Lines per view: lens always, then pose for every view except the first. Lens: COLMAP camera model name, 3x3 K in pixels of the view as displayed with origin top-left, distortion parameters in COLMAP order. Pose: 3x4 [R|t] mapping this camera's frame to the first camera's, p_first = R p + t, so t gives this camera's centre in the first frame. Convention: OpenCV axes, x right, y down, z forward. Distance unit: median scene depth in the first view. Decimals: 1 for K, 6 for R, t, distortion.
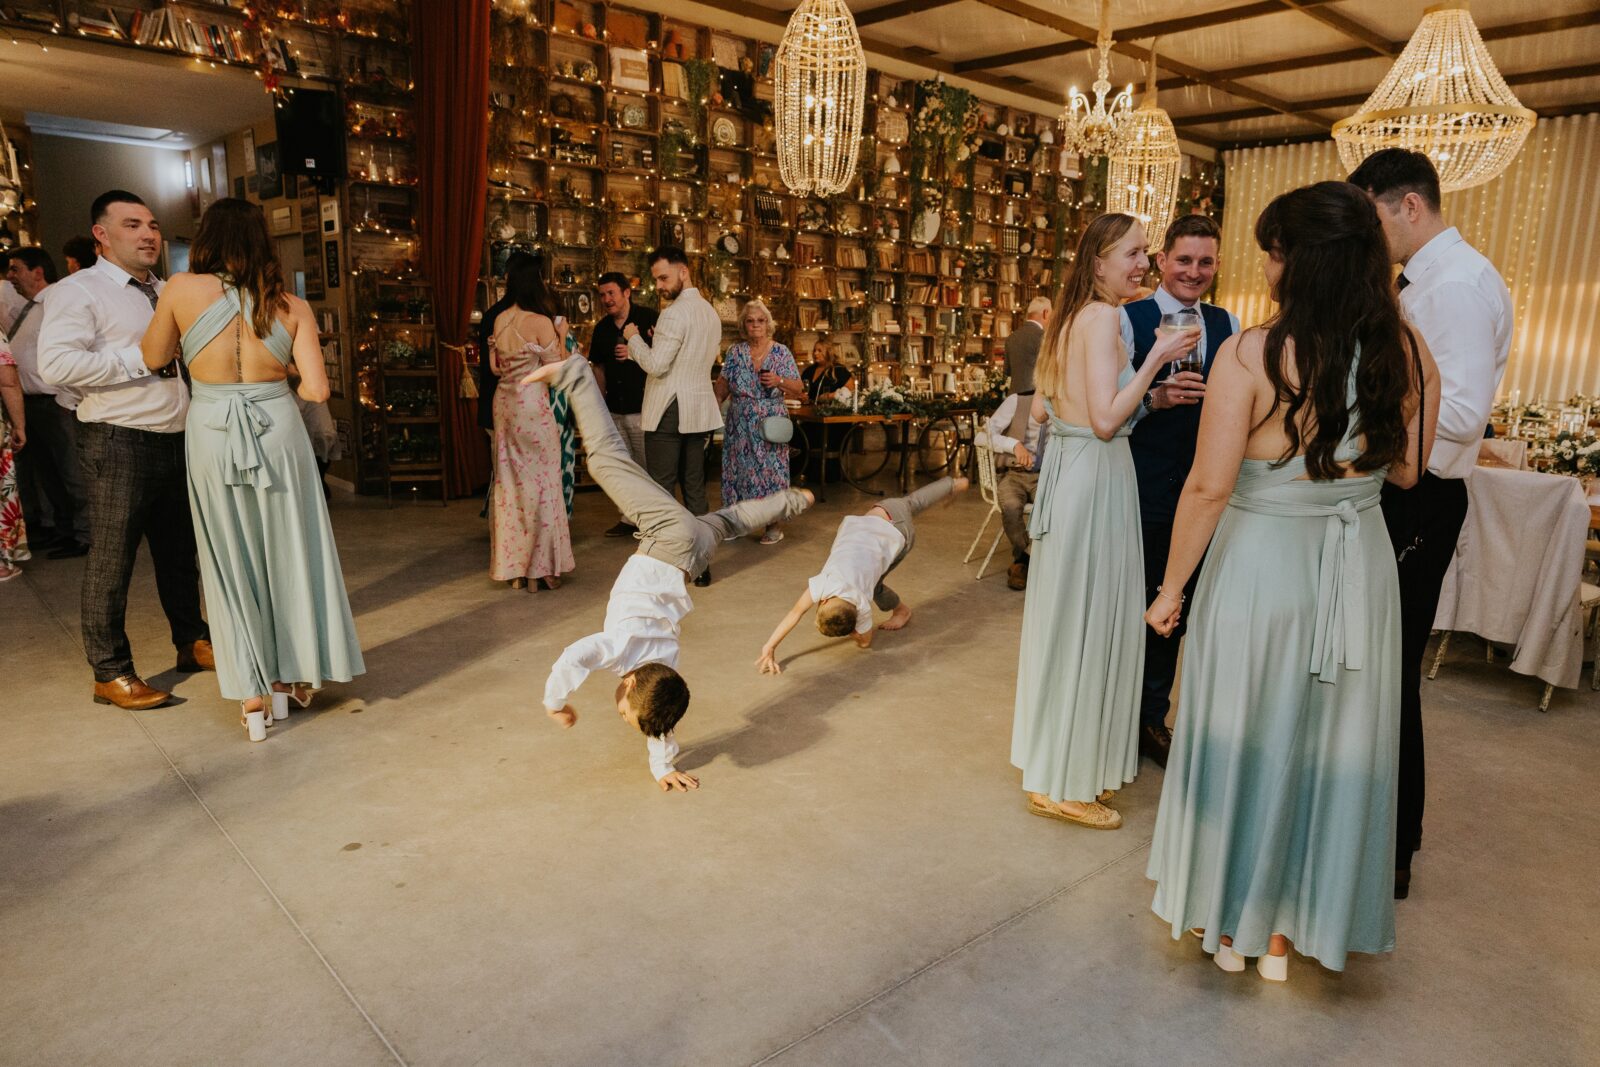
lens RADIAL K [[1065.3, 0, 798.8], [0, 1065.3, 536.6], [0, 0, 1]] dist [-0.009337, 0.005665]
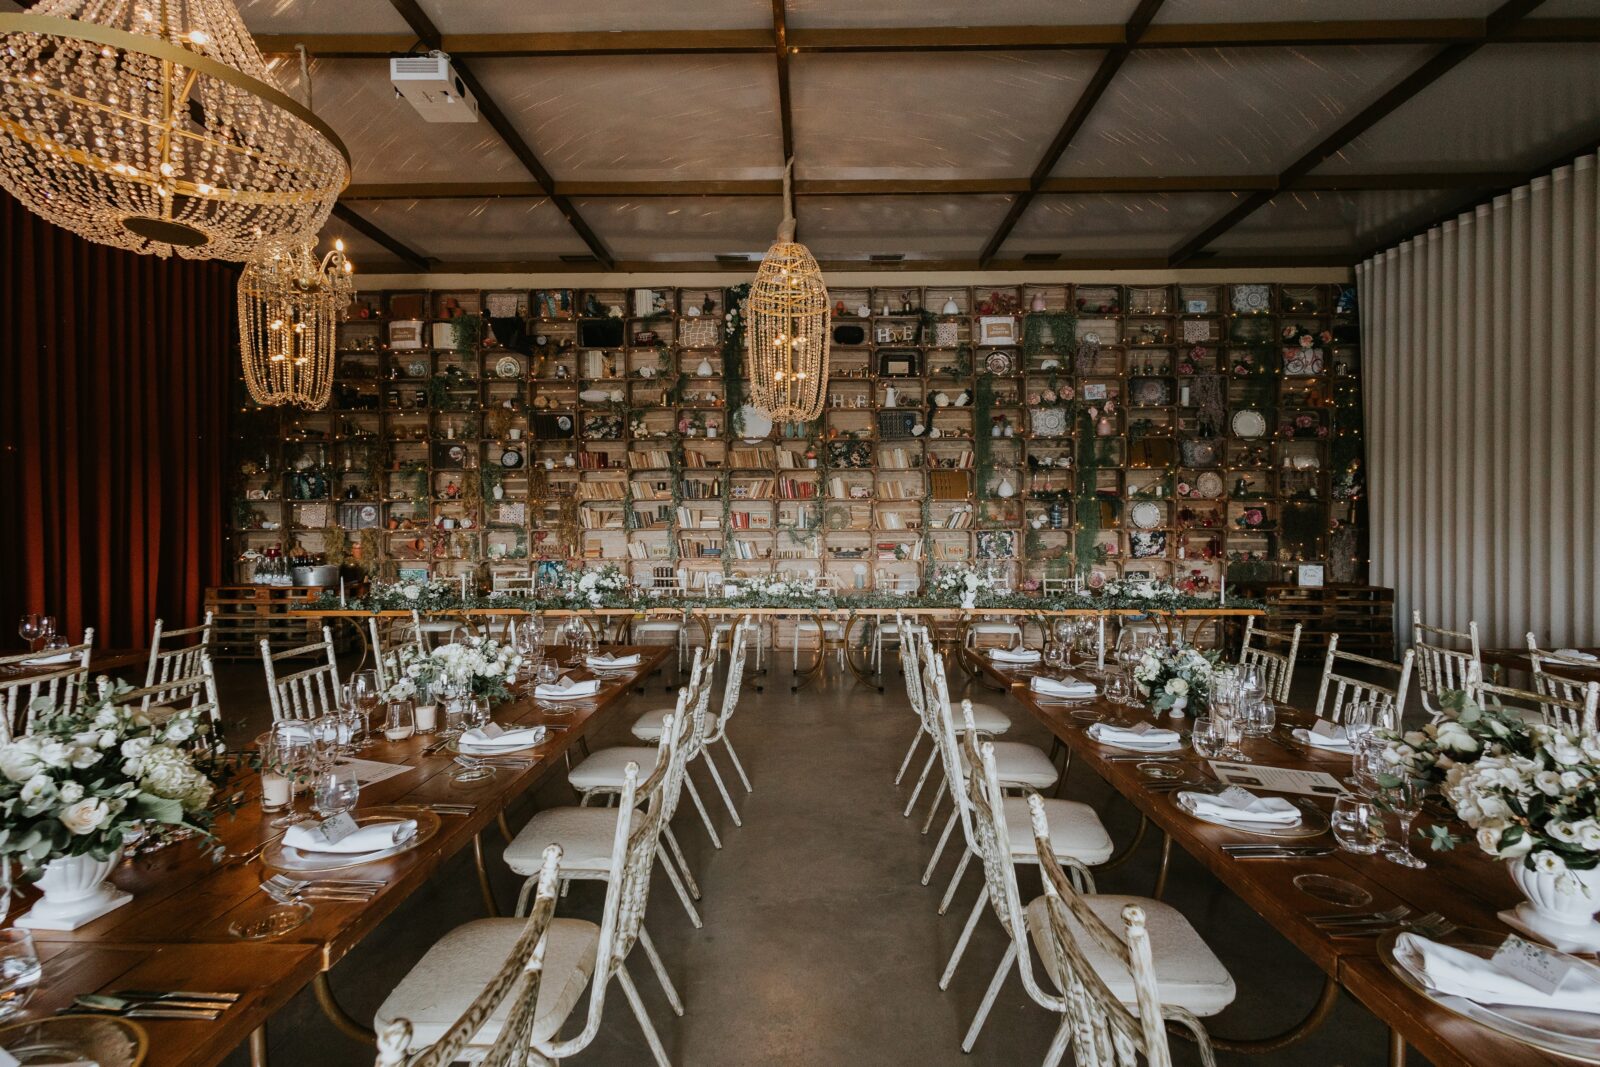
lens RADIAL K [[772.8, 0, 797.4], [0, 772.8, 534.1], [0, 0, 1]] dist [0.015921, -0.001060]
pose [[0.730077, -0.029219, -0.682739, 0.624204], [-0.108496, 0.981457, -0.158022, -0.078245], [0.674697, 0.189443, 0.713369, 0.523654]]
